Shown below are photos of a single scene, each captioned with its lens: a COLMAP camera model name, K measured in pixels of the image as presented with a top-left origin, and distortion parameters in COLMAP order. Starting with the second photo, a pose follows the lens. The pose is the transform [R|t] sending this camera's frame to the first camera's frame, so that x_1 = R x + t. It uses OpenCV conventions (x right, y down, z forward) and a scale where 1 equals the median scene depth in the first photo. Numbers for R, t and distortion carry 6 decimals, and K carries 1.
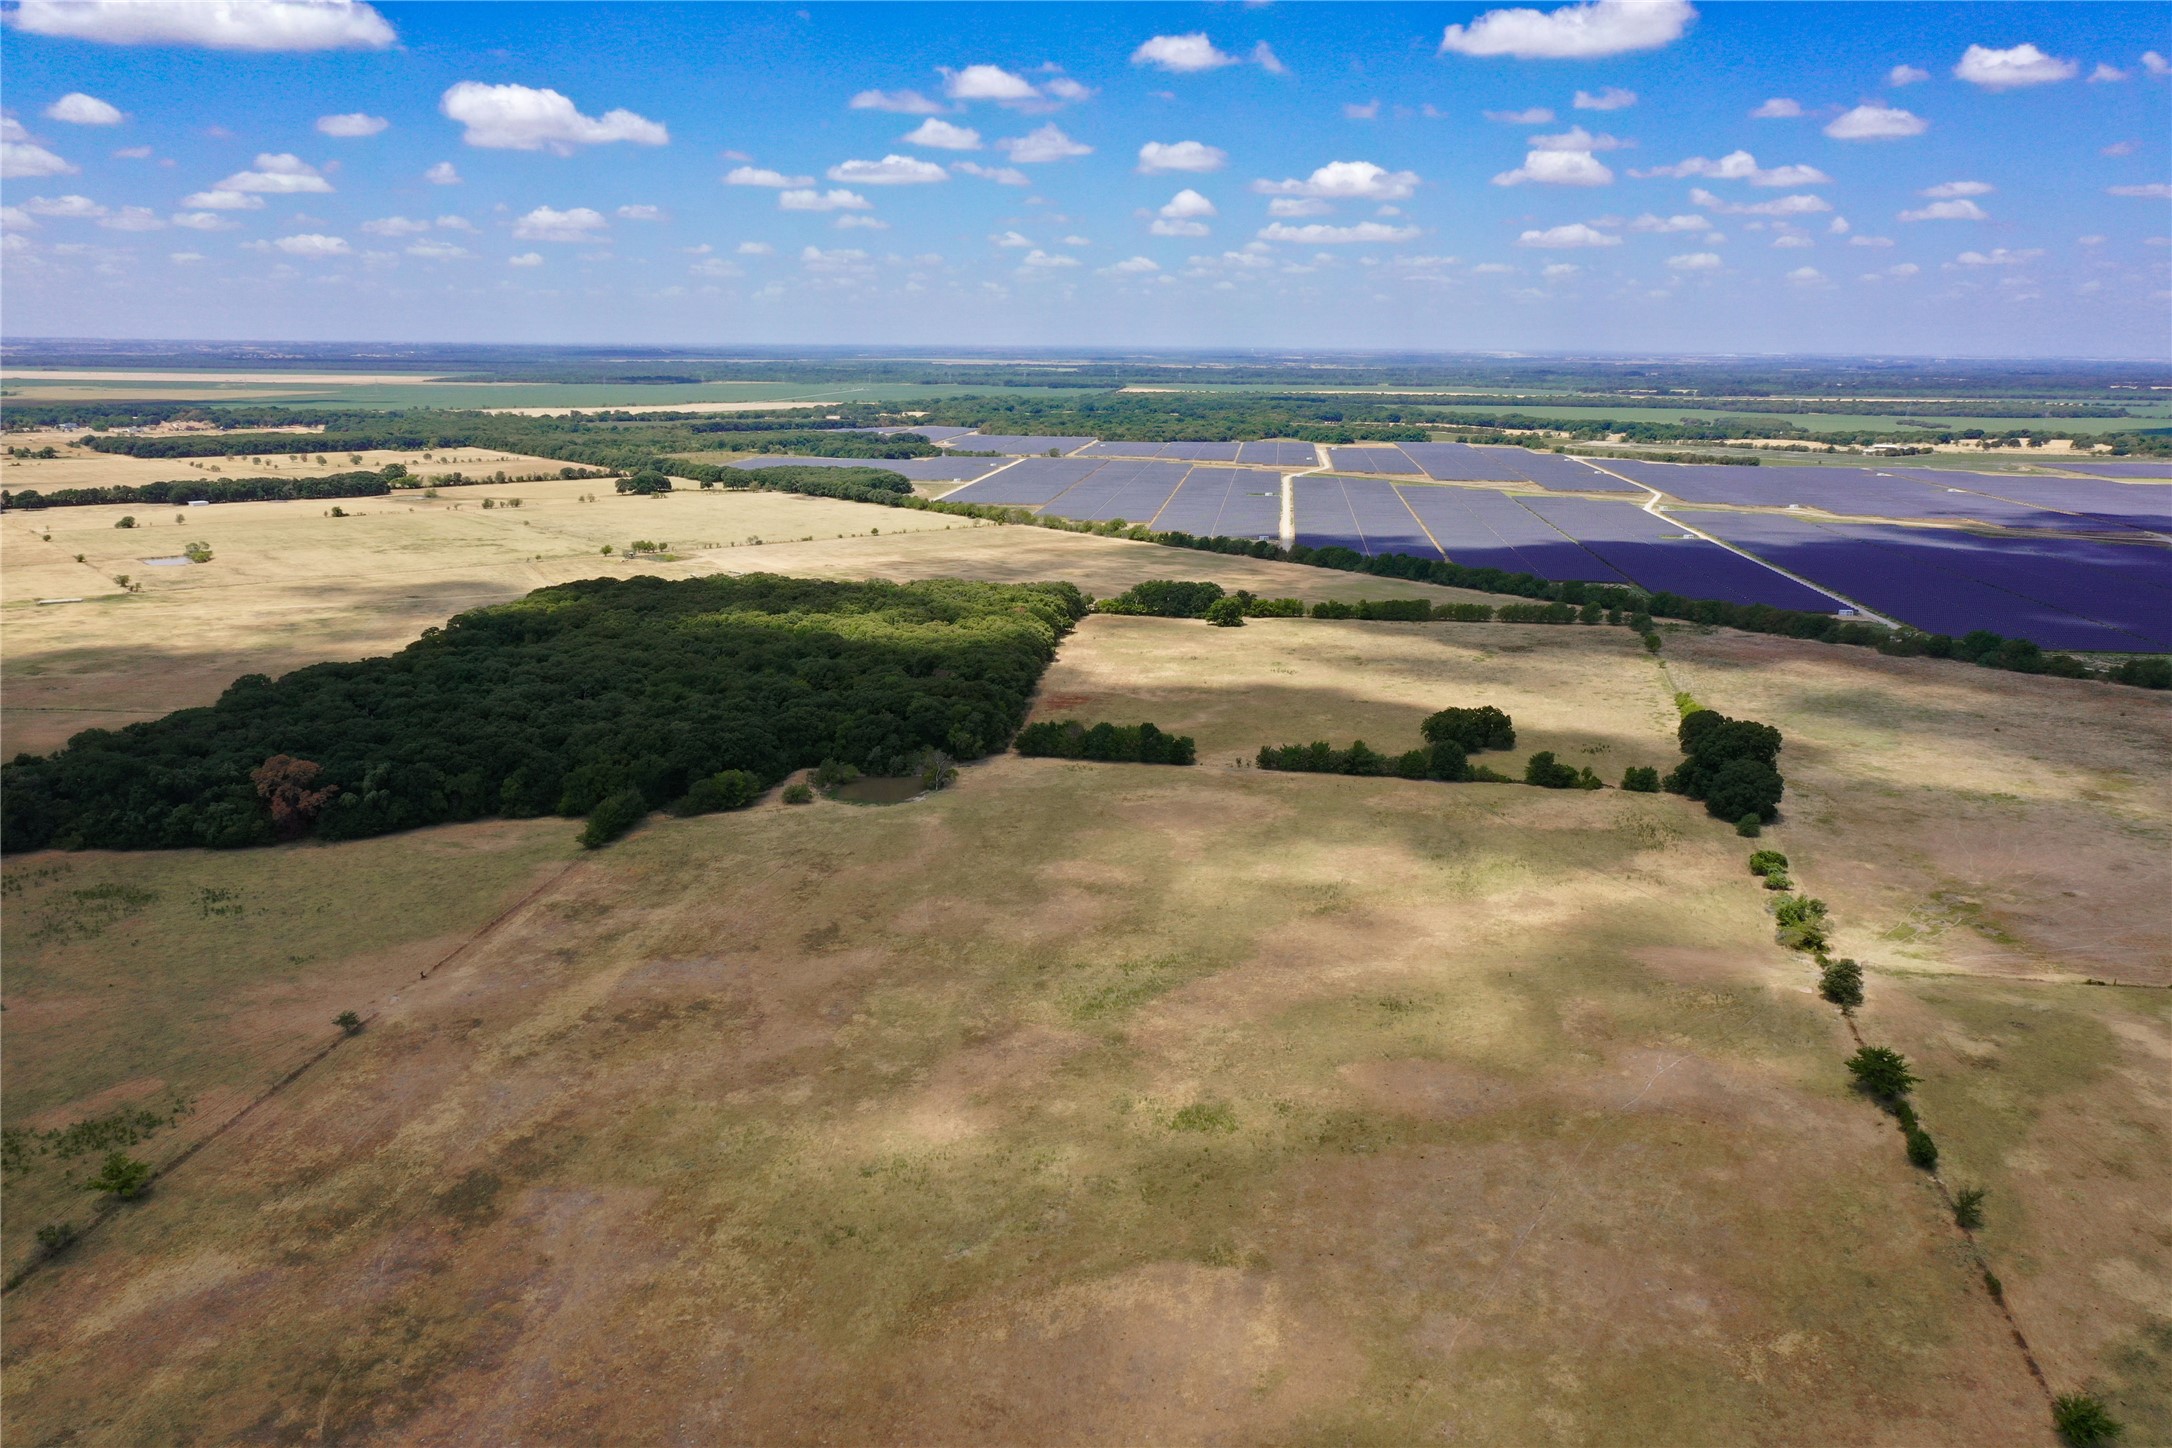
lens RADIAL K [[1699.7, 0, 1075.8], [0, 1699.7, 747.5], [0, 0, 1]] dist [-0.003759, 0.015514]
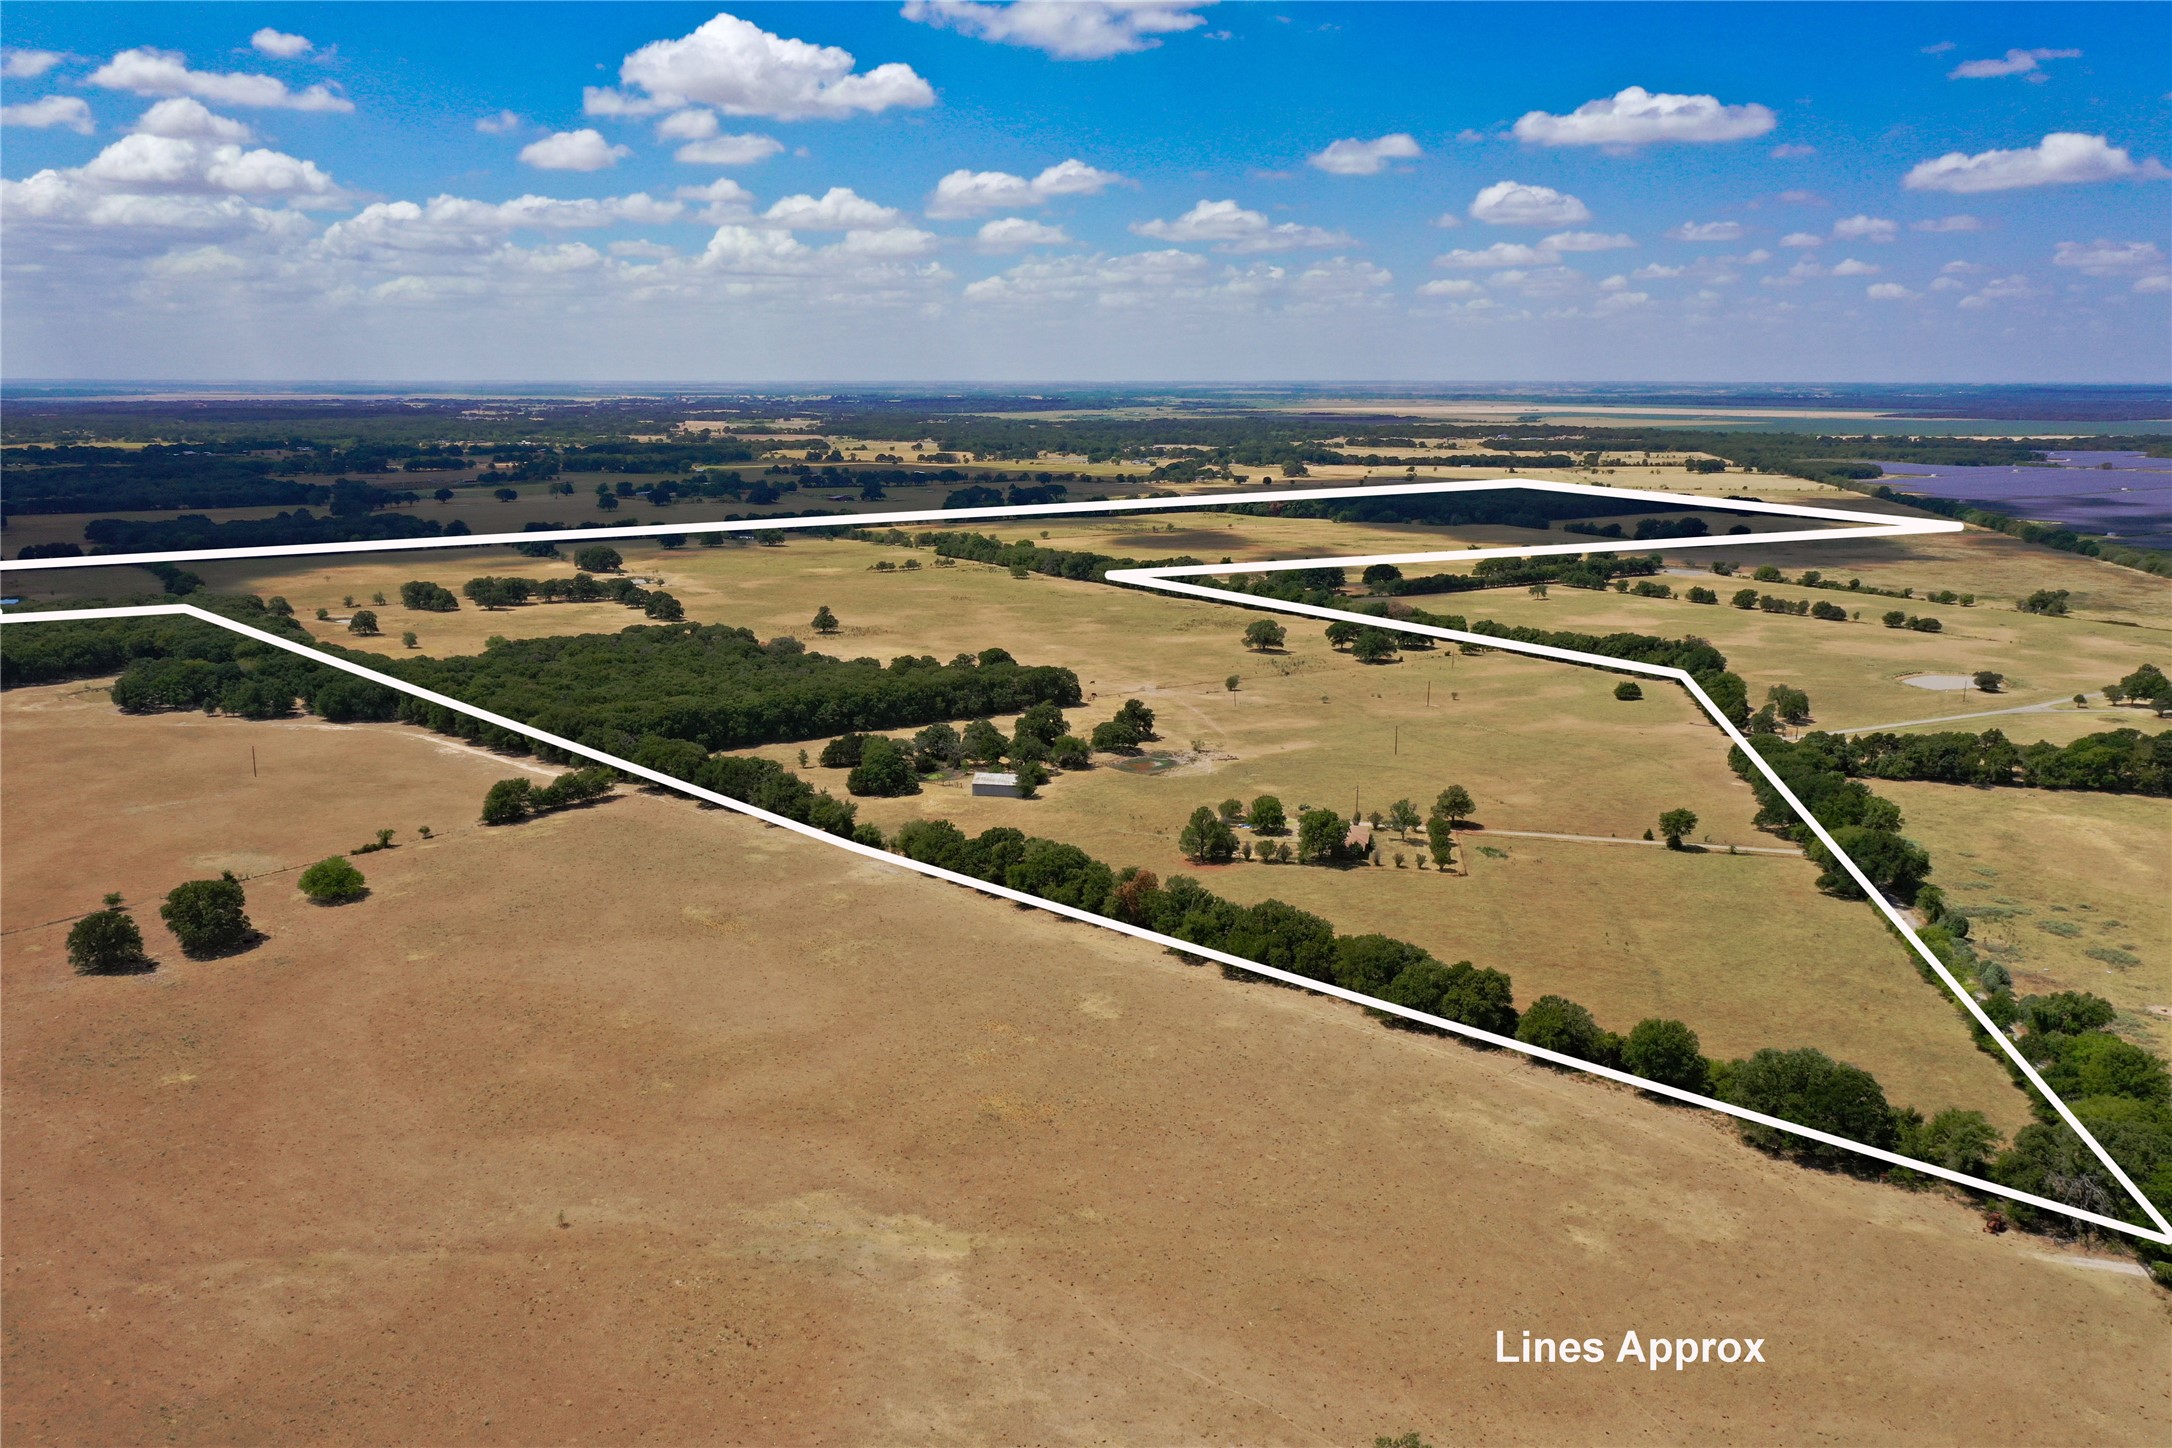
lens RADIAL K [[1699.7, 0, 1081.5], [0, 1699.7, 737.6], [0, 0, 1]] dist [-0.003759, 0.015514]
pose [[0.640819, 0.151810, -0.752533, 0.598924], [-0.173532, 0.983526, 0.050637, 0.116672], [0.747822, 0.098139, 0.656605, -0.474820]]
